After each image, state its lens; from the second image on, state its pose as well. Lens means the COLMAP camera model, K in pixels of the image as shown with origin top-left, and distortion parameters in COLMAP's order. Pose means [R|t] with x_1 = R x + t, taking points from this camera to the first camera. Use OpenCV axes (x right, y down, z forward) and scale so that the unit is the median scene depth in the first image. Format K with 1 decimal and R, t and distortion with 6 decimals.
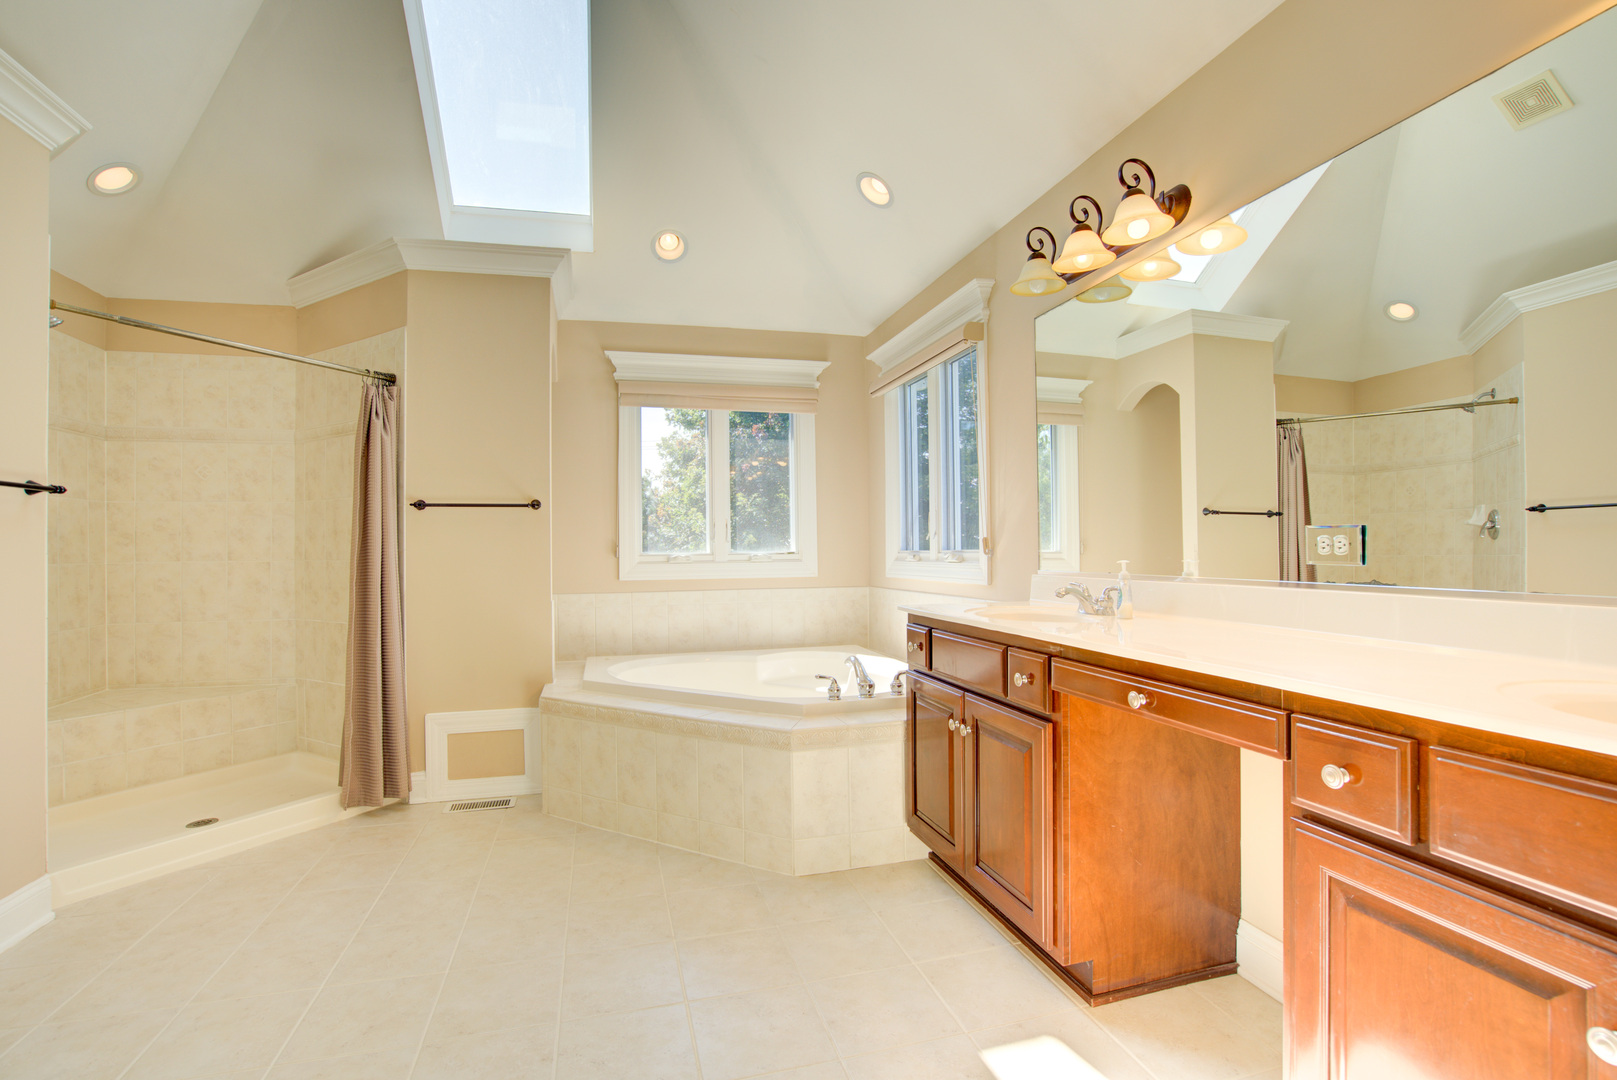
lens RADIAL K [[744.9, 0, 799.7], [0, 744.9, 541.0], [0, 0, 1]] dist [-0.044924, -0.000015]
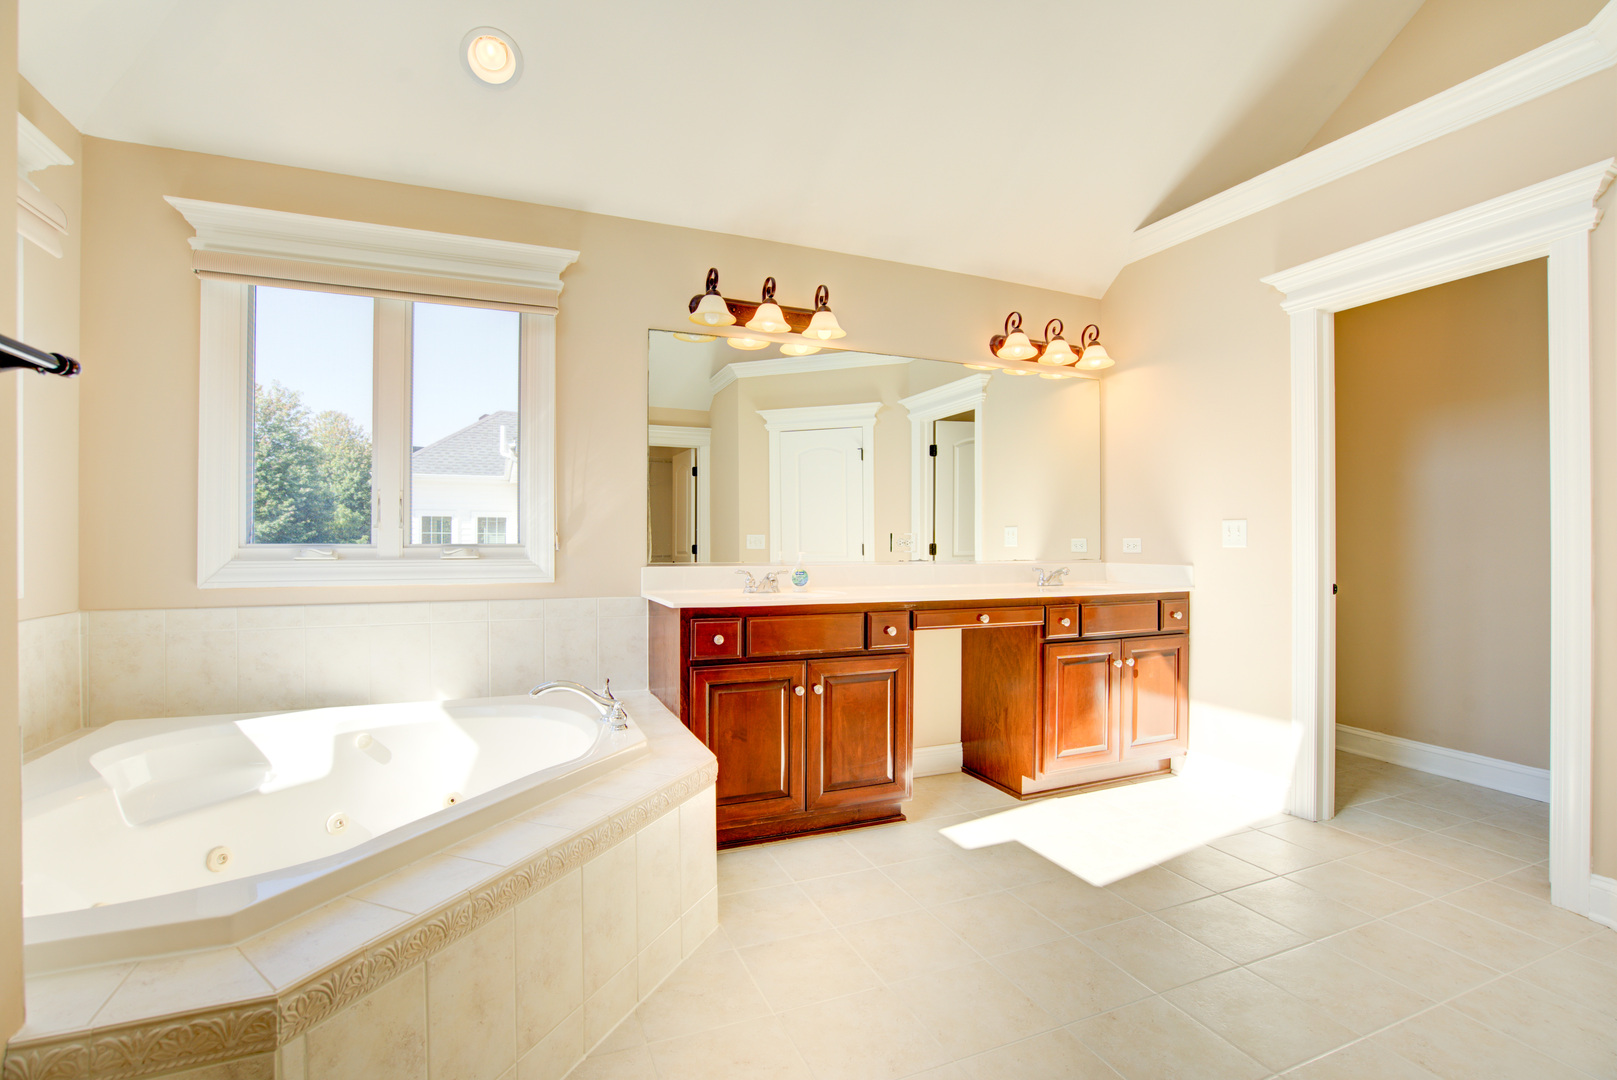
lens RADIAL K [[744.9, 0, 799.7], [0, 744.9, 541.0], [0, 0, 1]] dist [-0.044924, -0.000015]
pose [[-0.144953, -0.007354, 0.989411, -1.137734], [-0.022054, 0.999748, 0.004200, -0.005353], [-0.989193, -0.021212, -0.145079, 1.337568]]
